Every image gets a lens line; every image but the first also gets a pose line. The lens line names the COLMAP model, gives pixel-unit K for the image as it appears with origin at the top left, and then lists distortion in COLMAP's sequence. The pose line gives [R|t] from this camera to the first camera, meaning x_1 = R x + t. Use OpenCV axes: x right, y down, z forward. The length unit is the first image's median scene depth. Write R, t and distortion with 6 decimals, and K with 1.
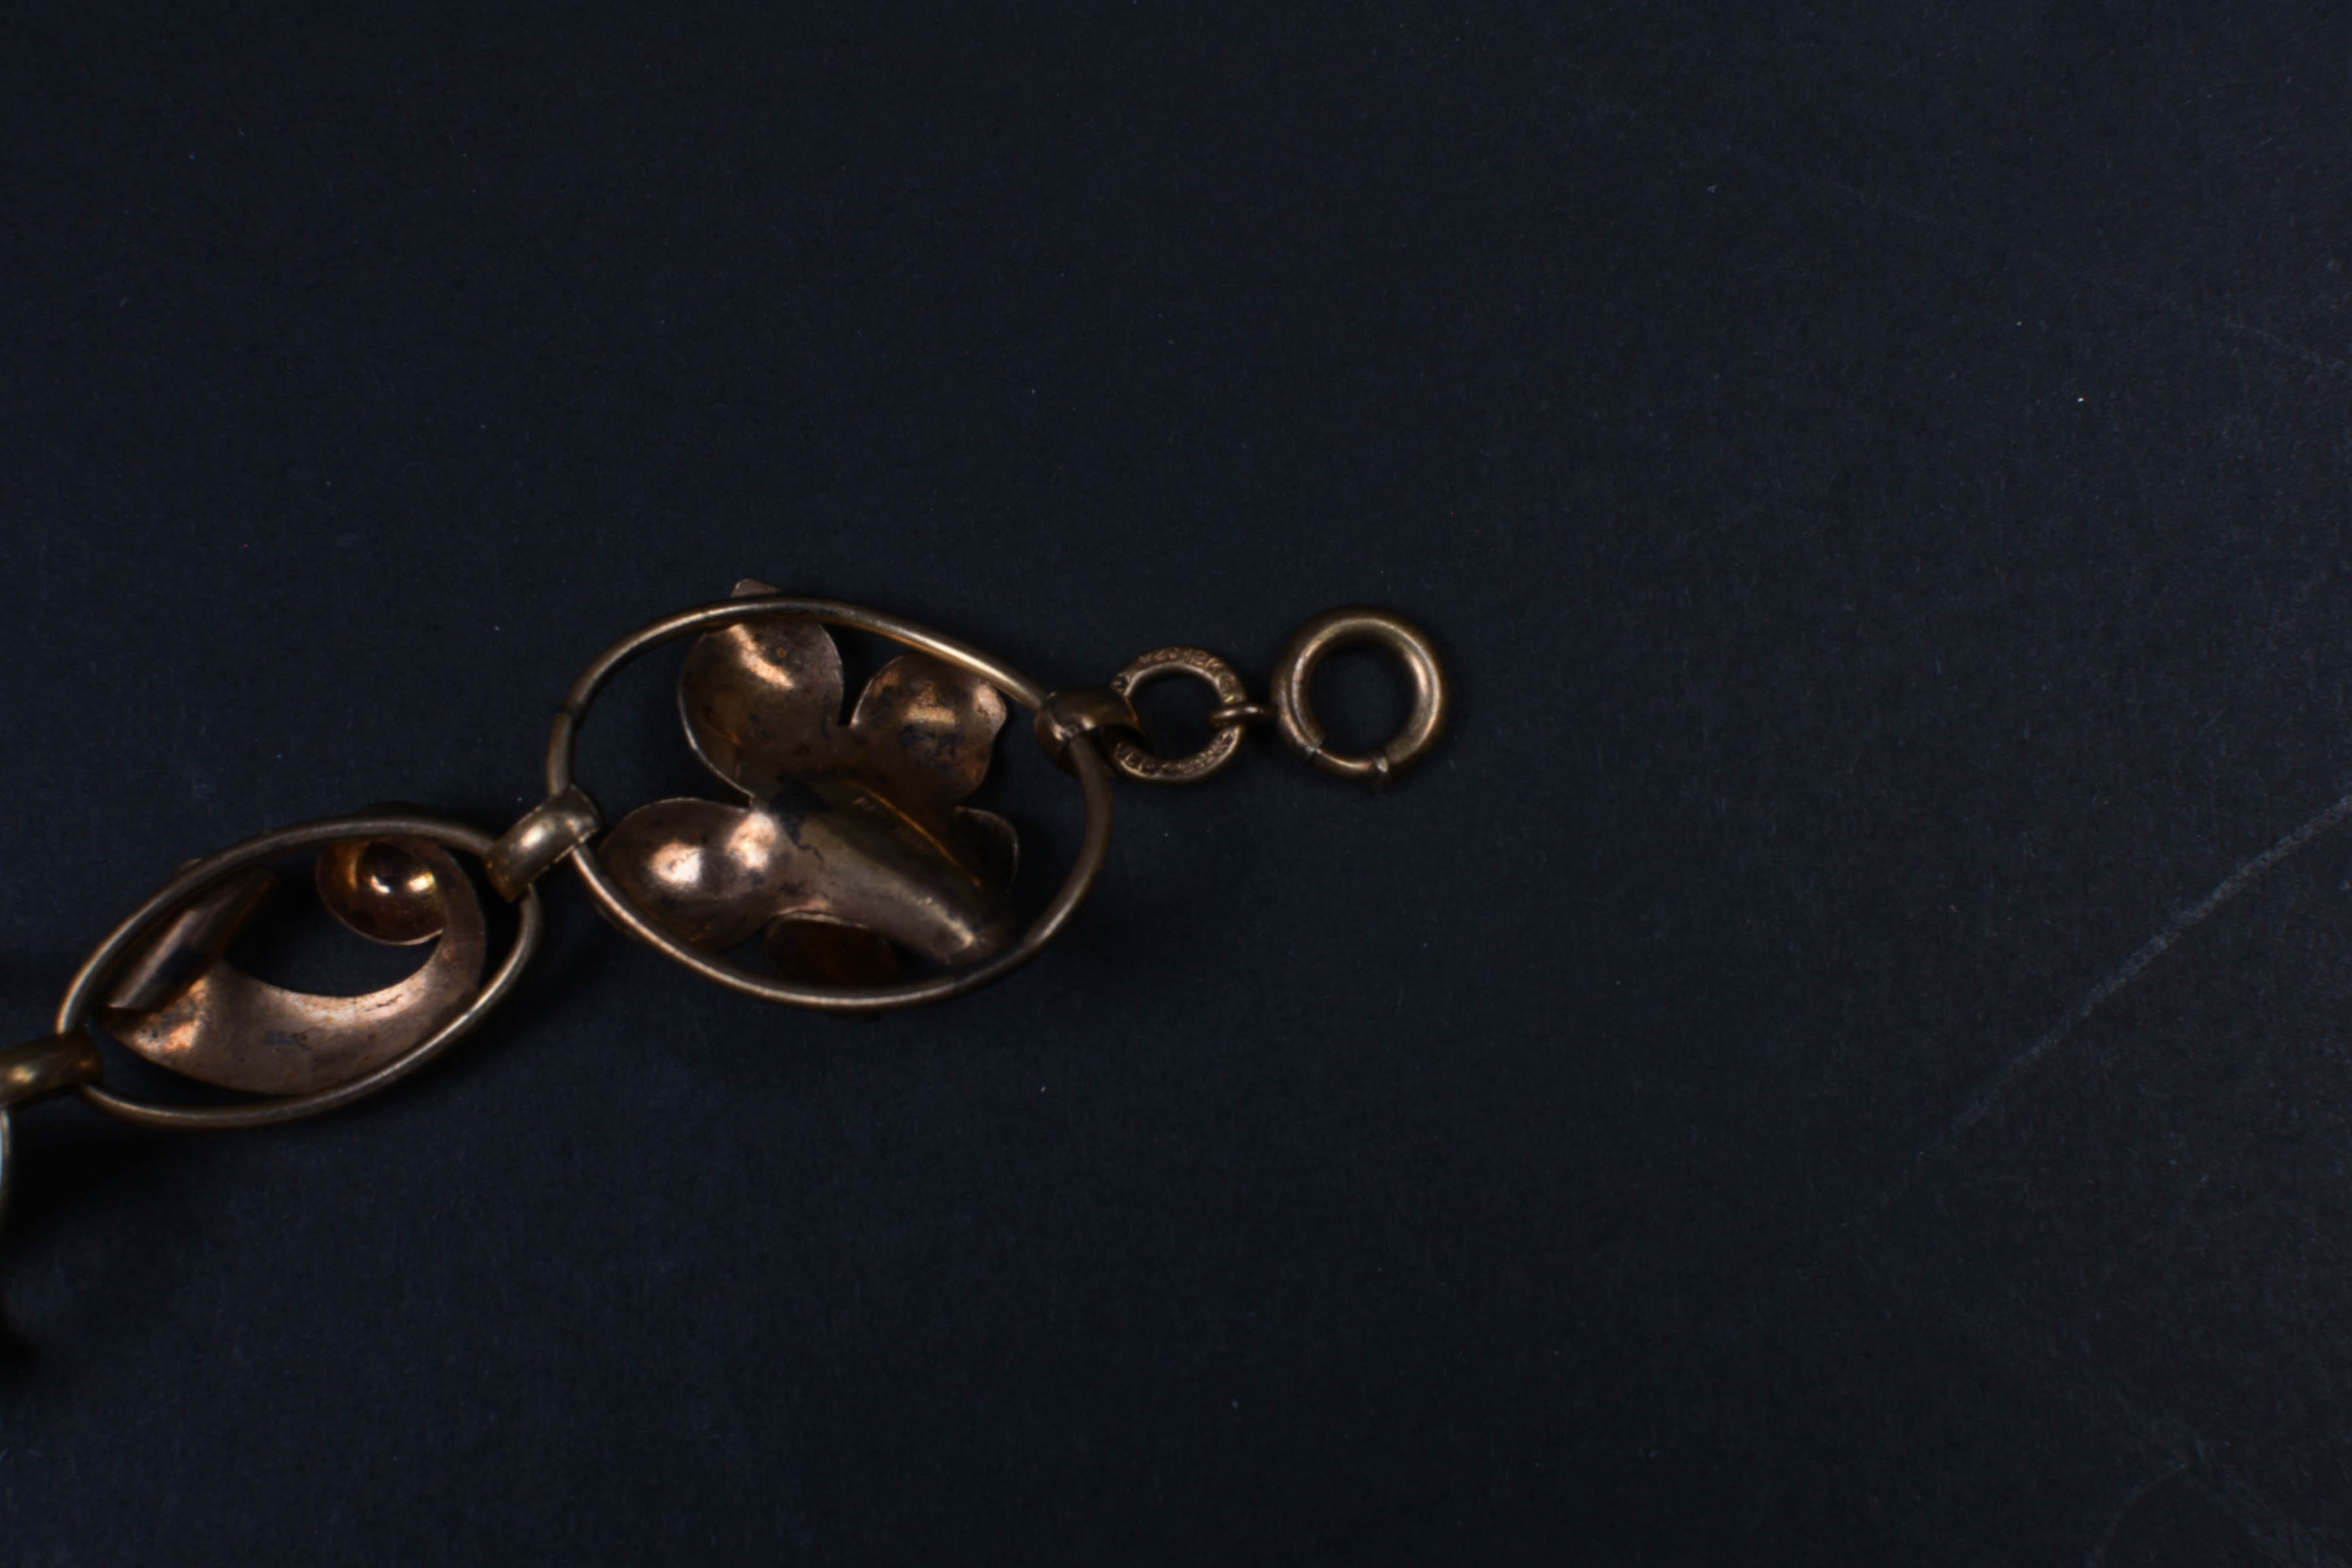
lens RADIAL K [[3633.8, 0, 1176.0], [0, 3633.8, 784.0], [0, 0, 1]] dist [-0.013860, 0.070429]
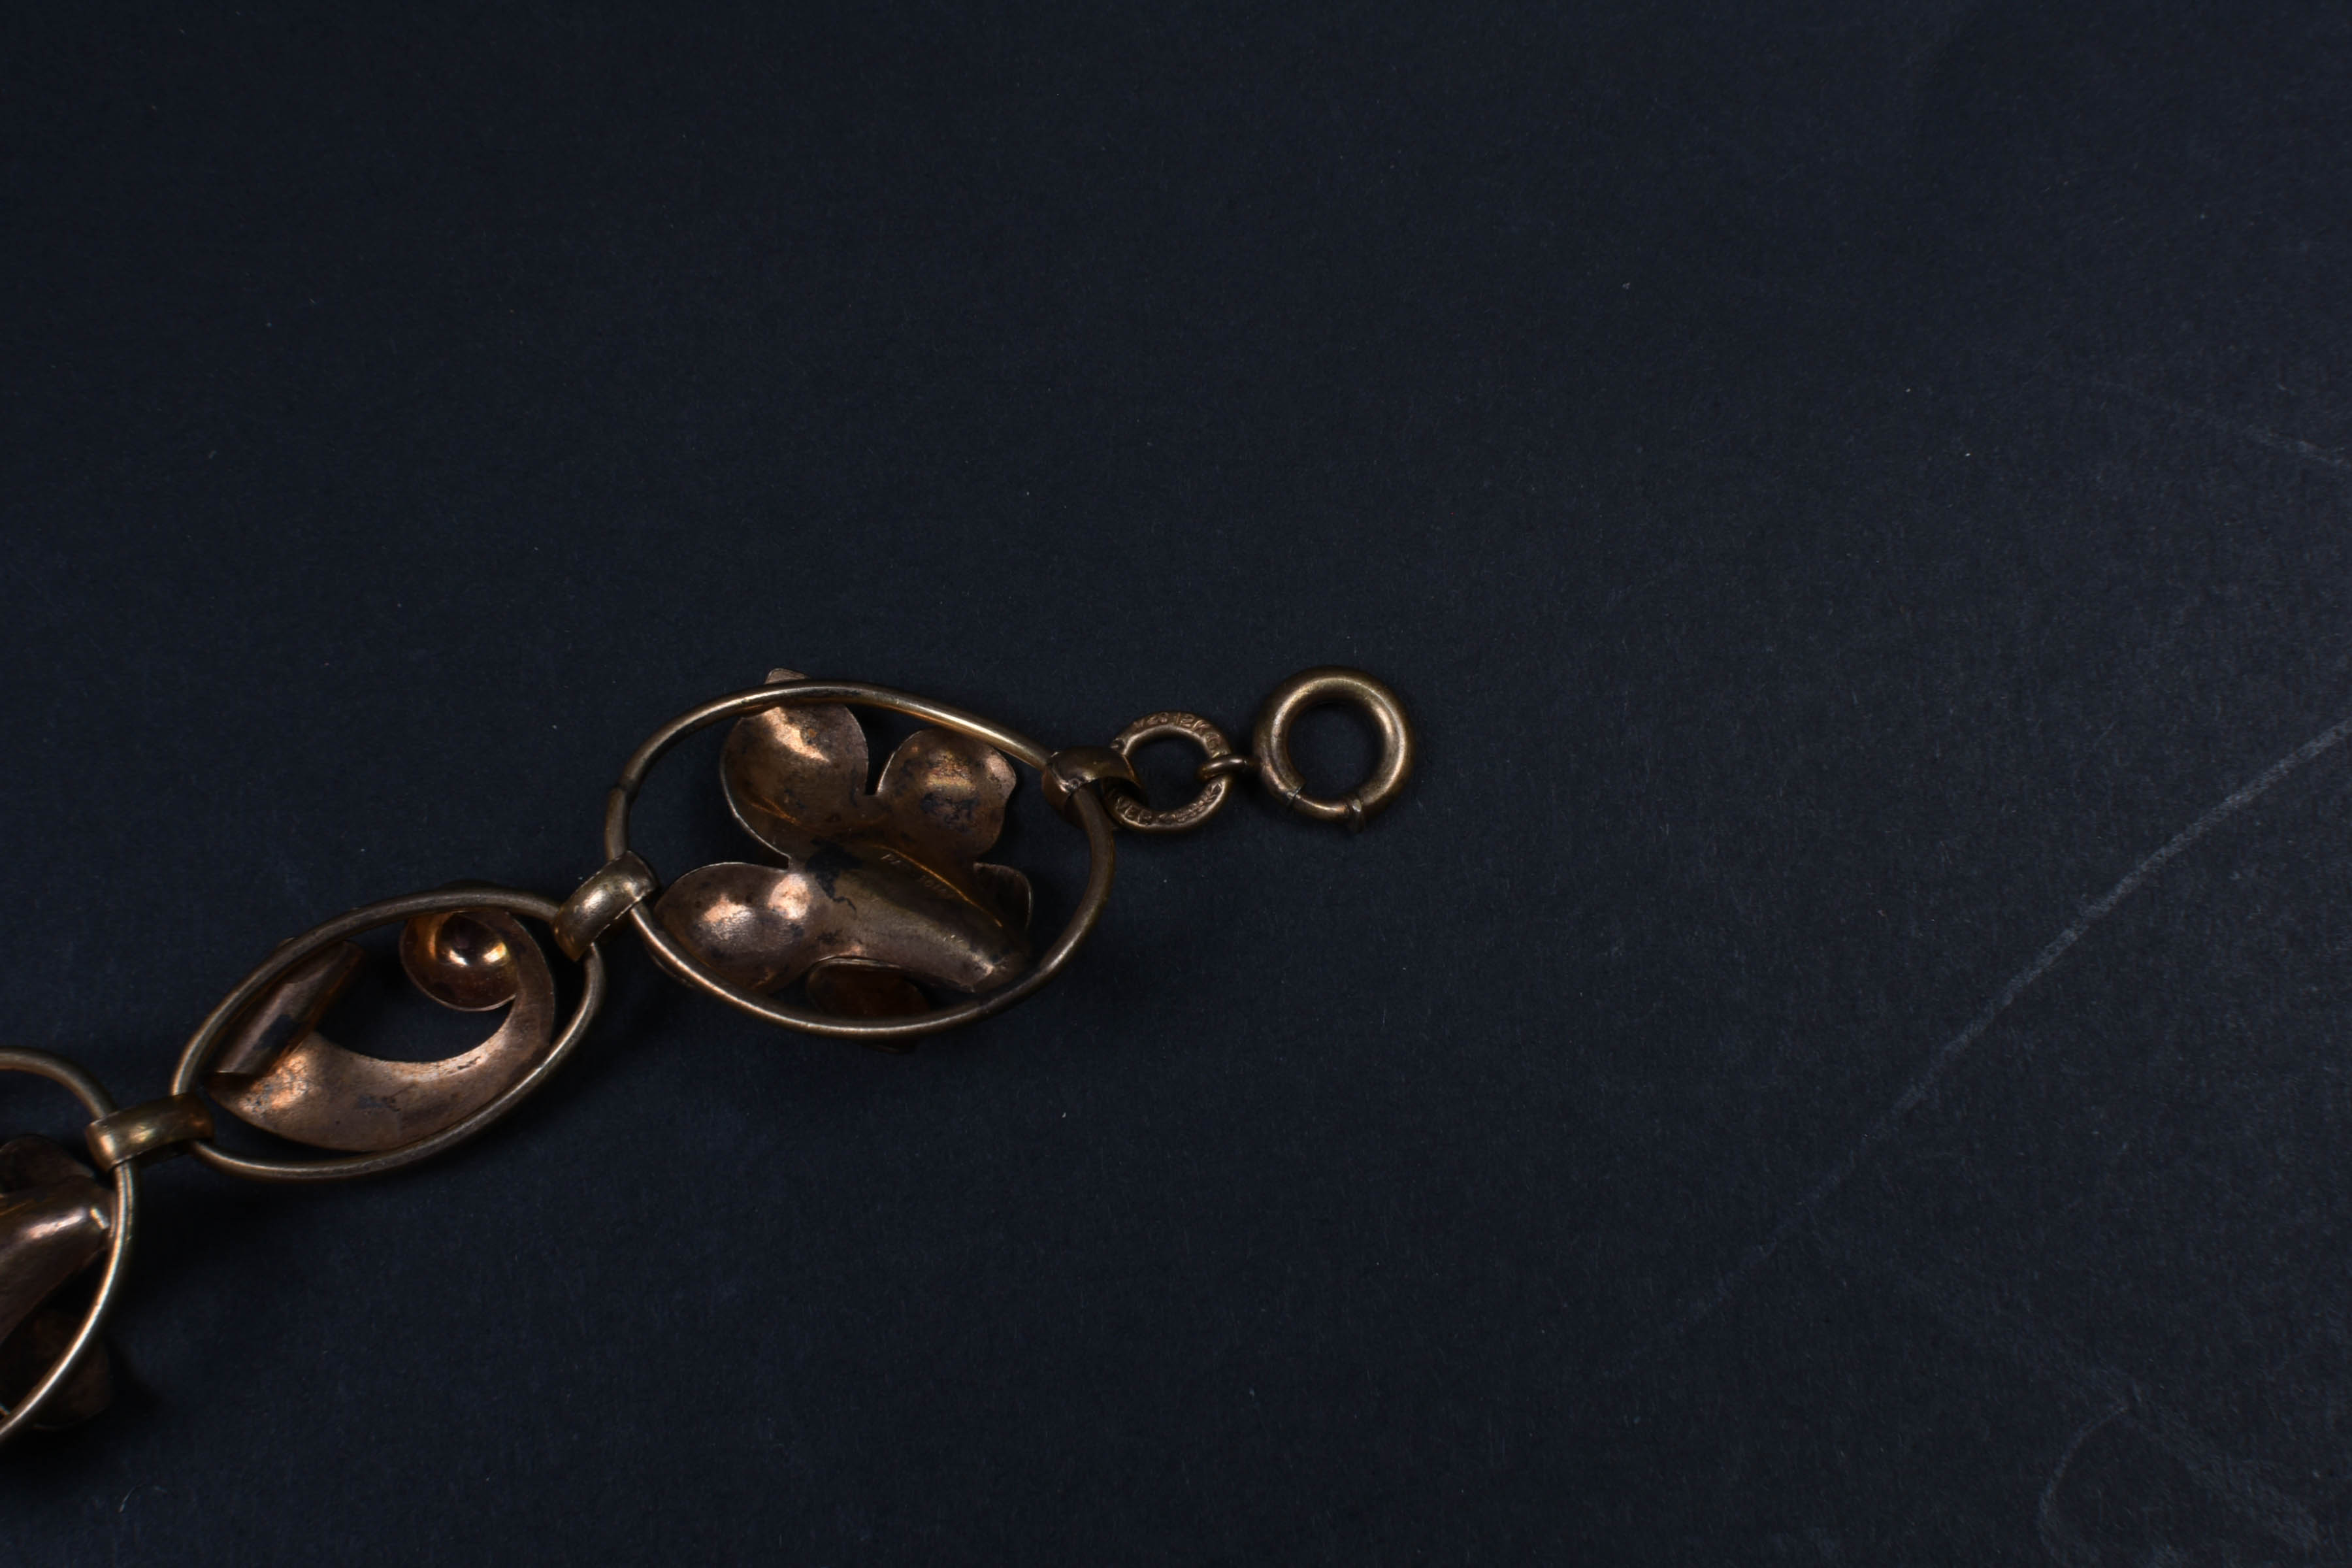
lens RADIAL K [[3633.8, 0, 1176.0], [0, 3633.8, 784.0], [0, 0, 1]] dist [-0.013860, 0.070429]
pose [[0.998825, -0.048127, -0.005744, 0.008420], [0.047464, 0.995237, -0.085154, 0.079617], [0.009815, 0.084781, 0.996351, -0.105262]]
